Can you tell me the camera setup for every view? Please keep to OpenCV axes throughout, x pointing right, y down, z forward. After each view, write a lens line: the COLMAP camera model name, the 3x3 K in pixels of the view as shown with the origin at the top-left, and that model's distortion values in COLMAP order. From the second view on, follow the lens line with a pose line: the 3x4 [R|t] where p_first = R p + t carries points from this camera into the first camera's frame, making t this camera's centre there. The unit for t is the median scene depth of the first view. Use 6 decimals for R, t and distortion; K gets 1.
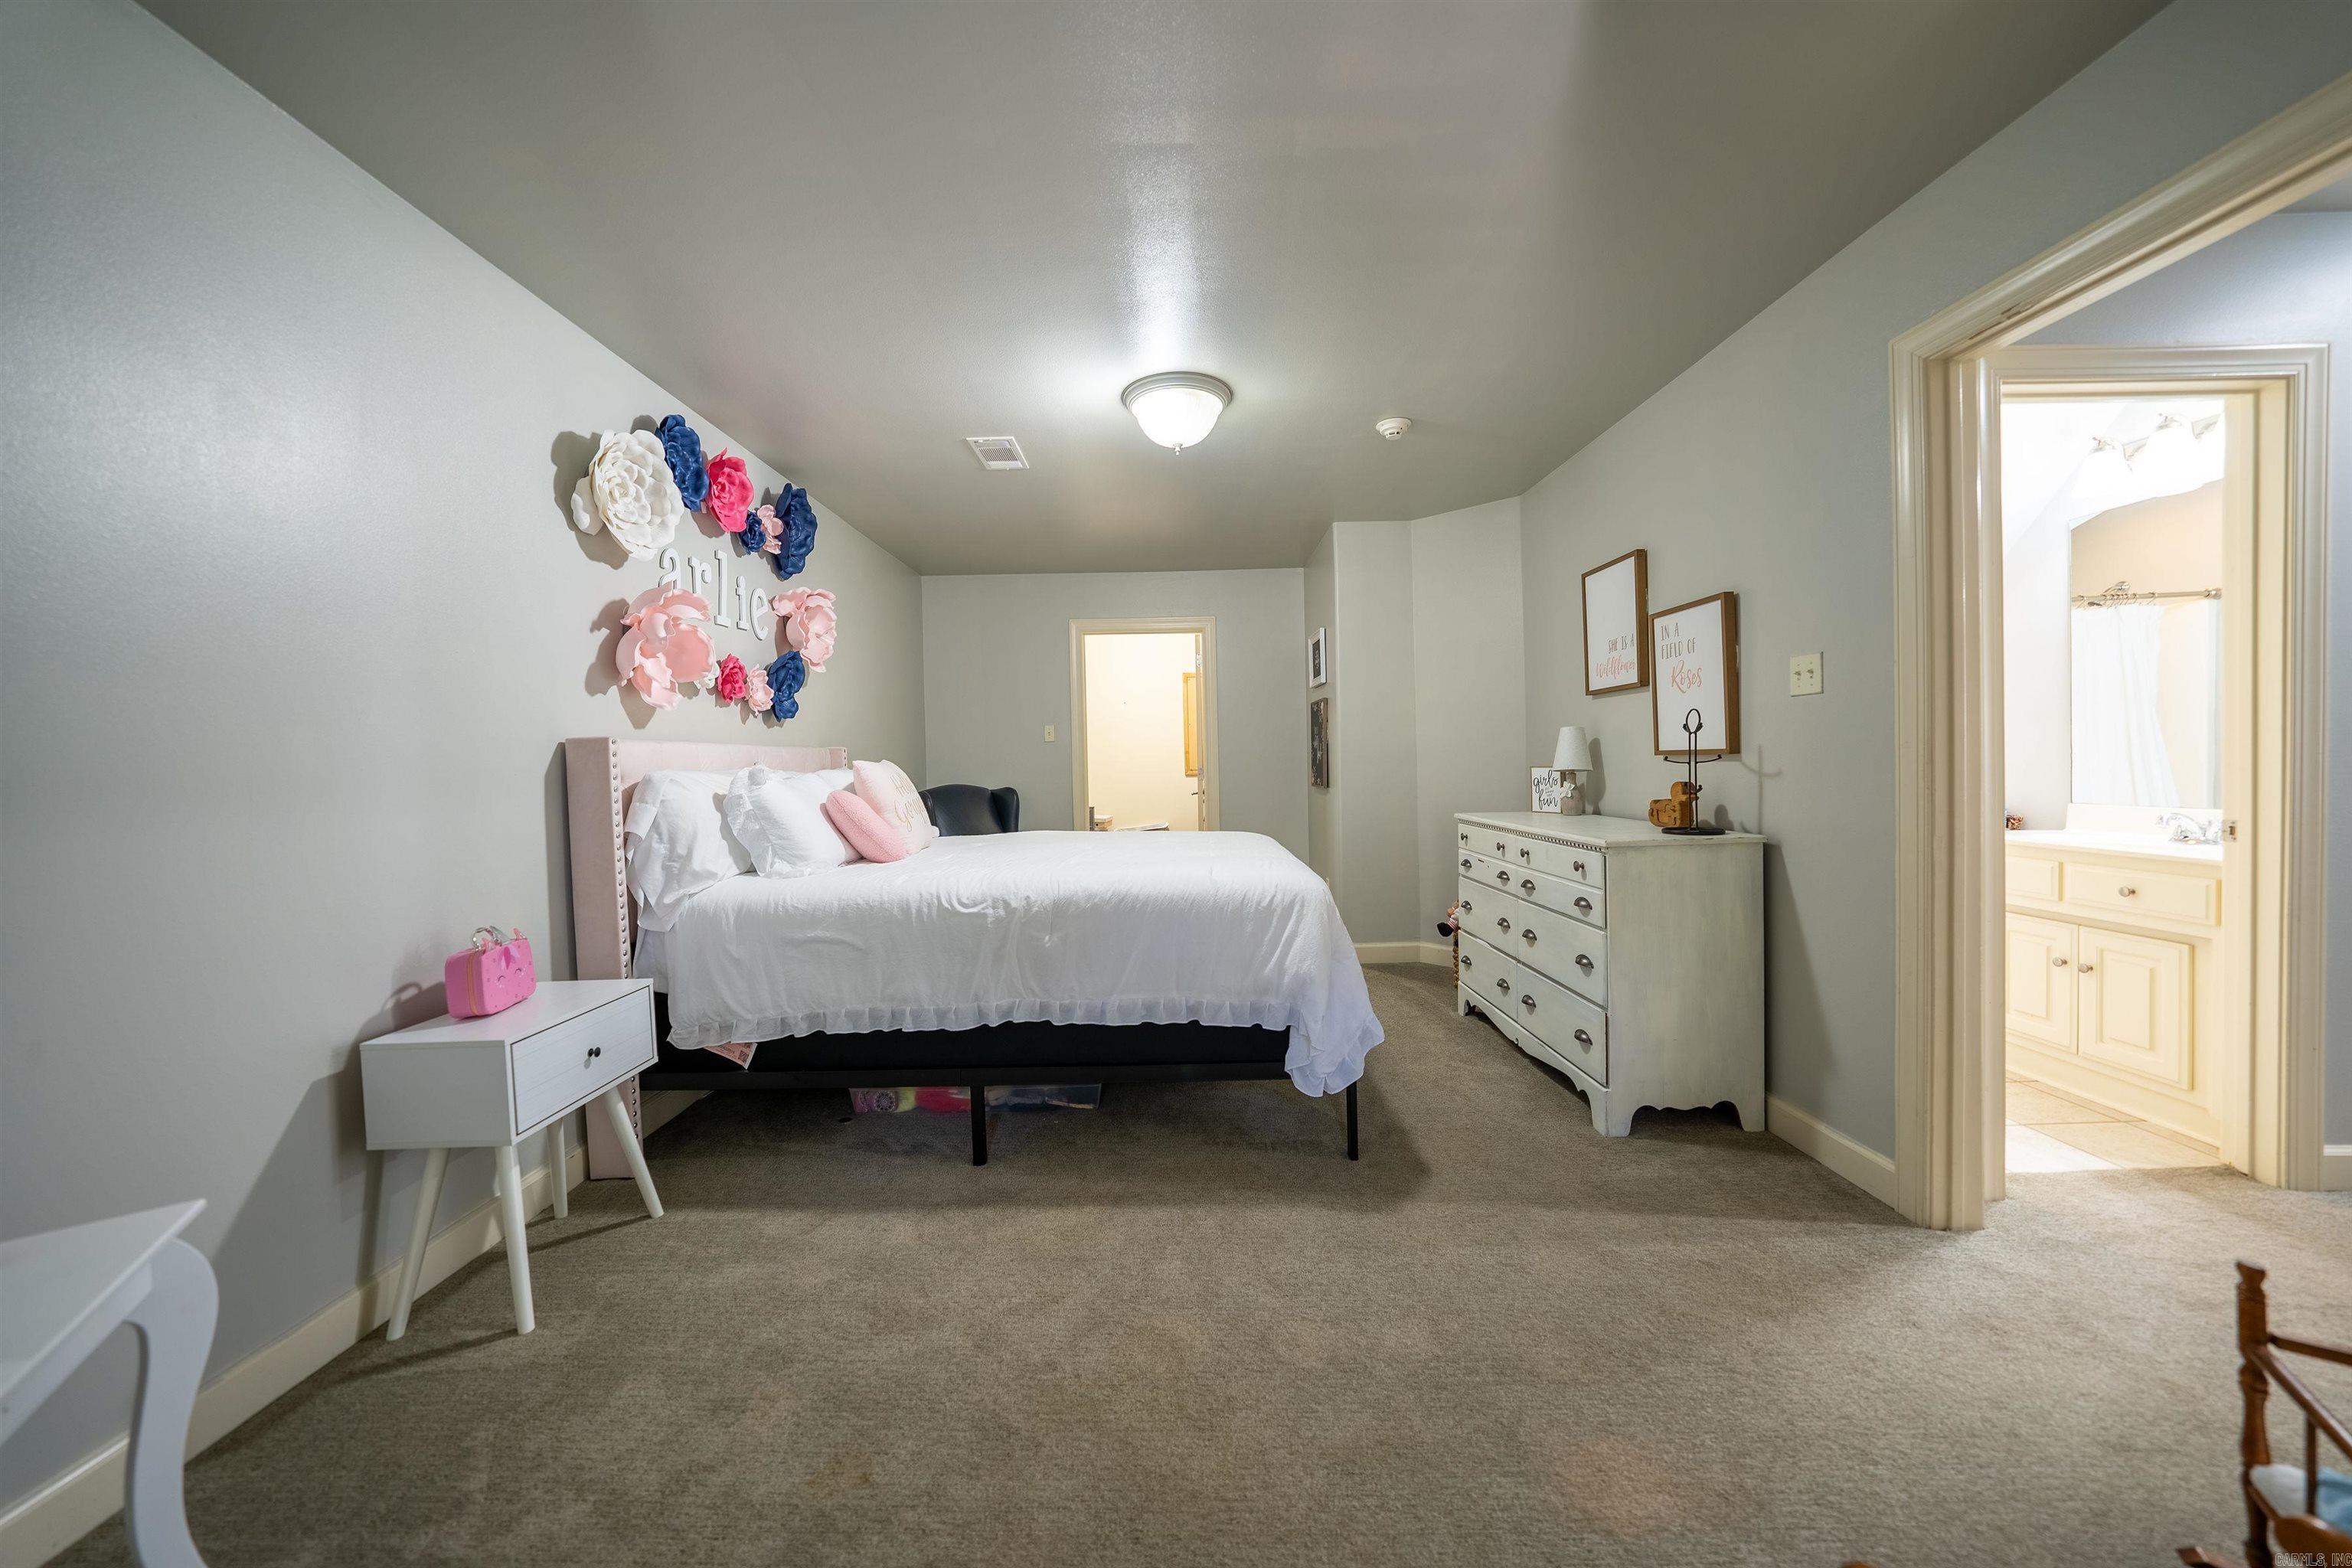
lens RADIAL K [[820.5, 0, 1154.1], [0, 820.5, 769.8], [0, 0, 1]] dist [-0.001568, 0.000336]
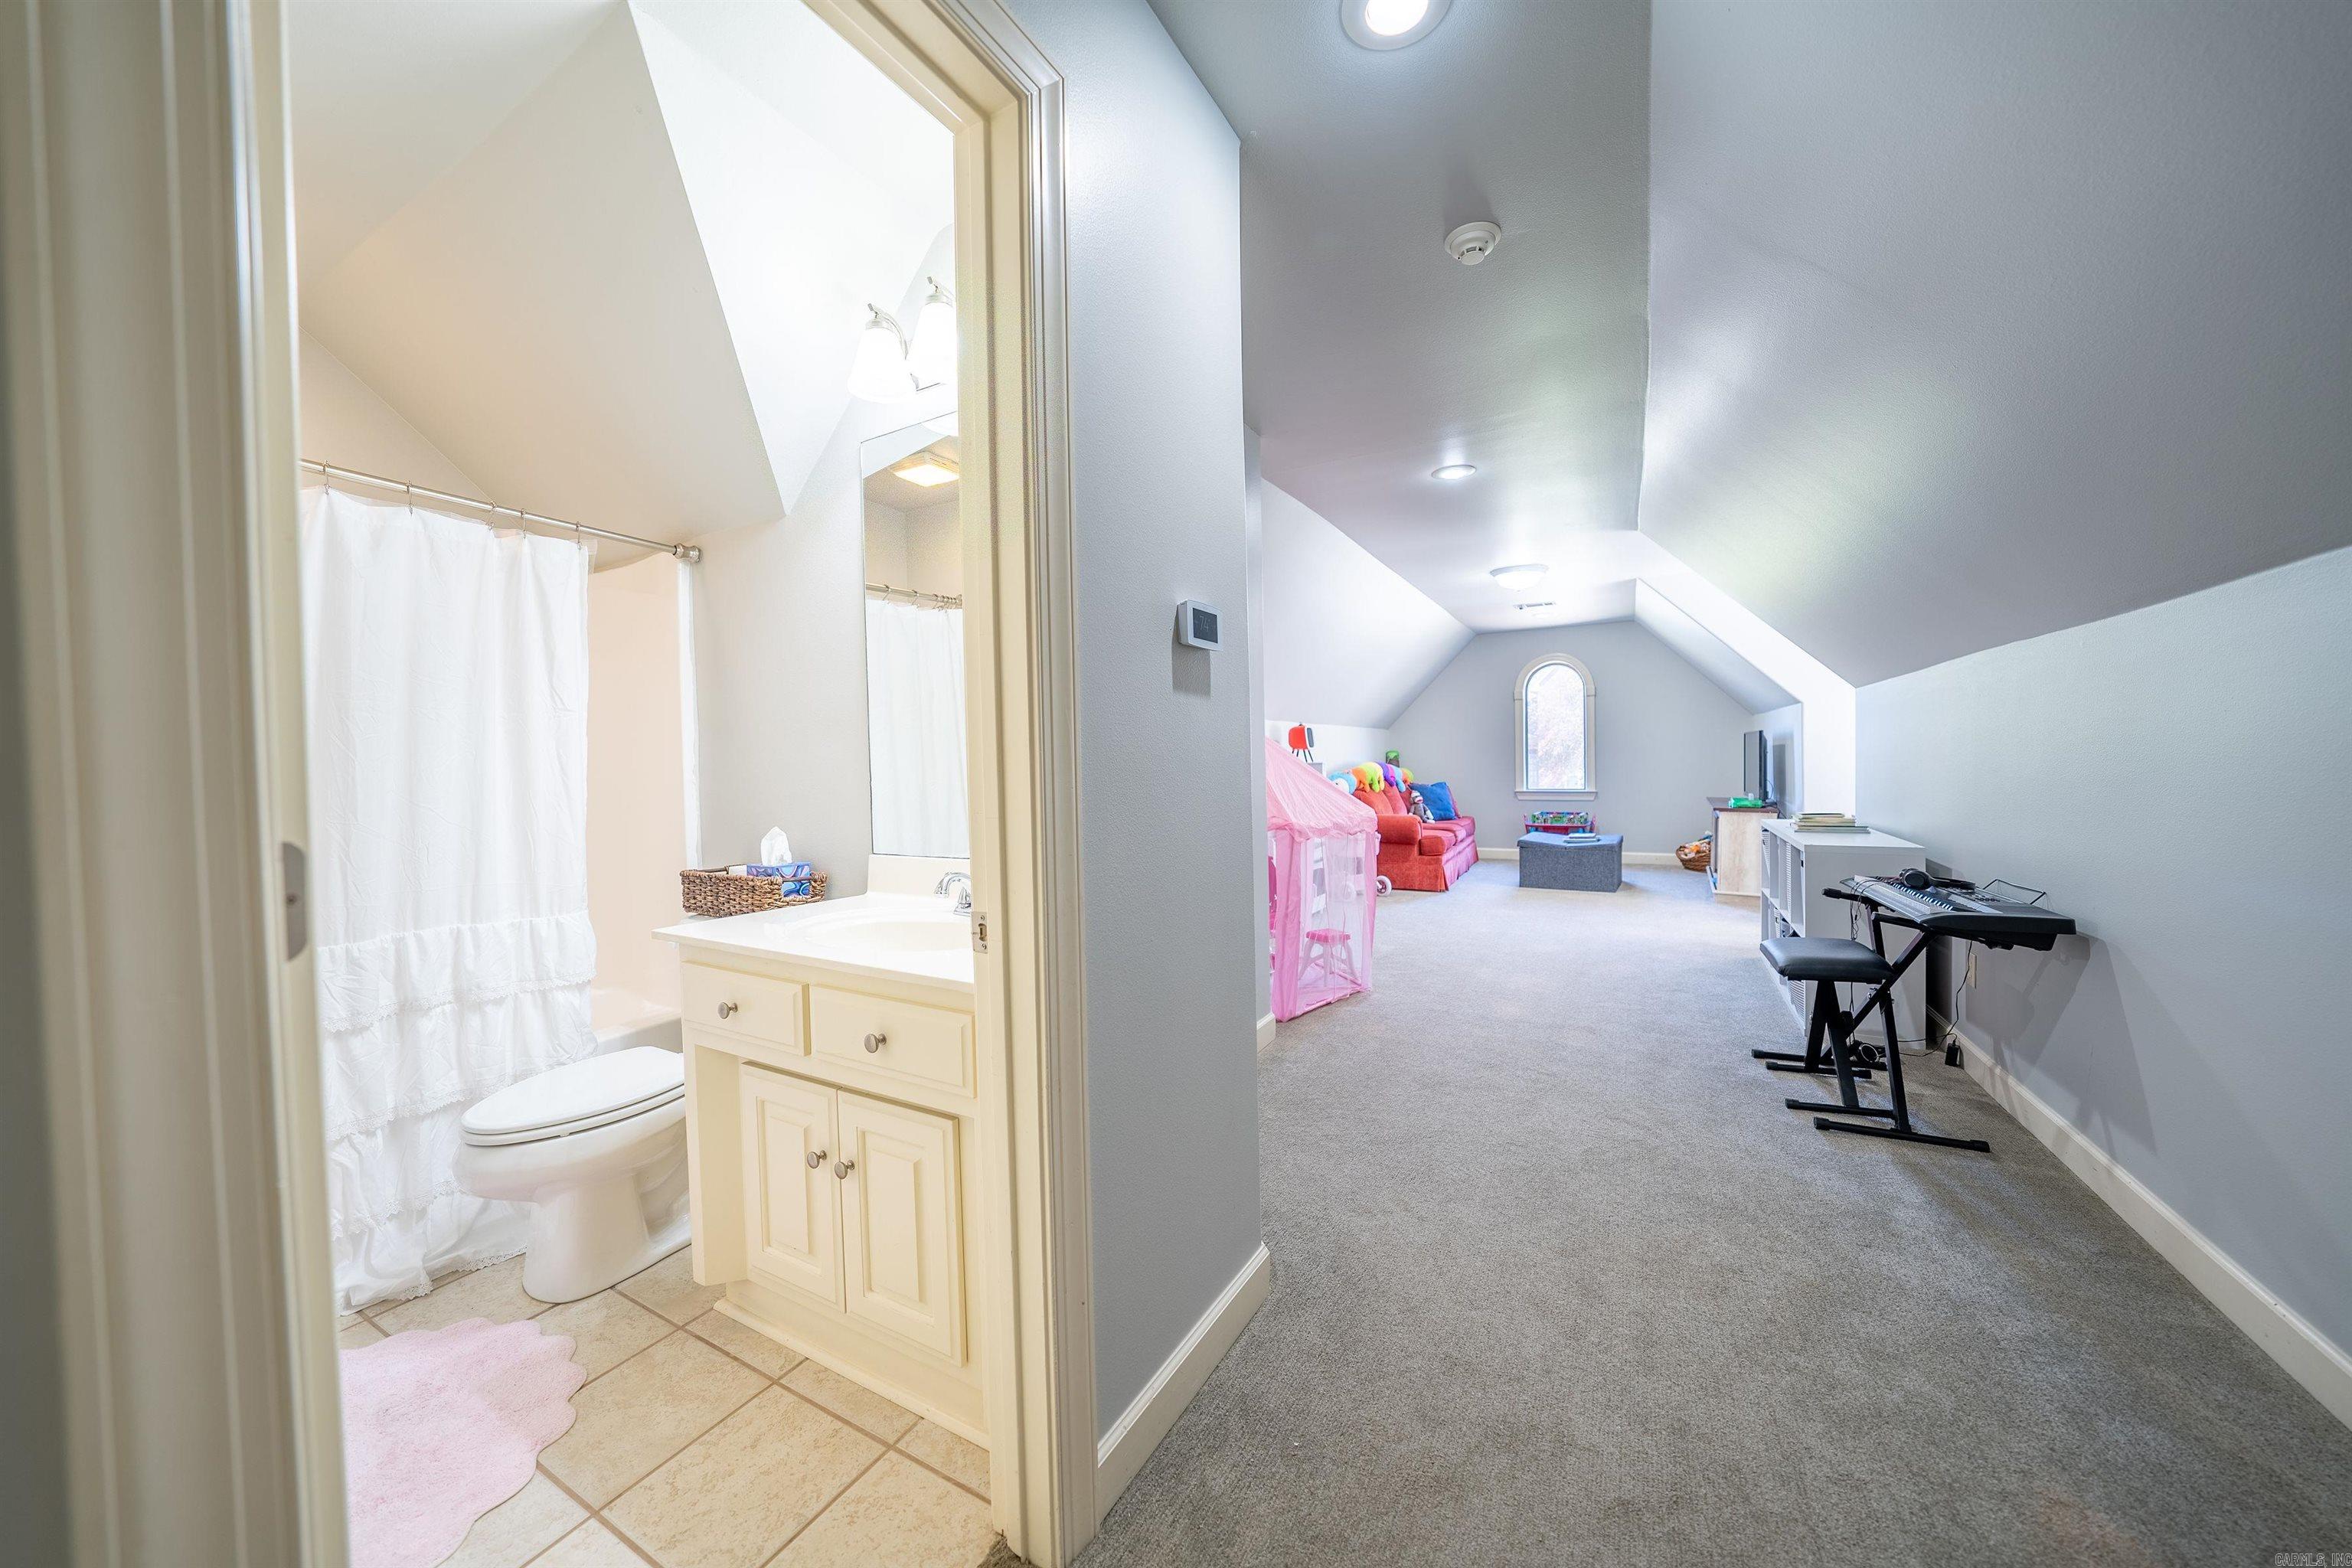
lens RADIAL K [[820.5, 0, 1188.3], [0, 820.5, 773.9], [0, 0, 1]] dist [-0.001568, 0.000336]
pose [[0.474668, -0.008252, 0.880126, 0.832083], [0.029663, 0.999538, -0.006626, -0.016378], [-0.879665, 0.029252, 0.474693, 0.572512]]
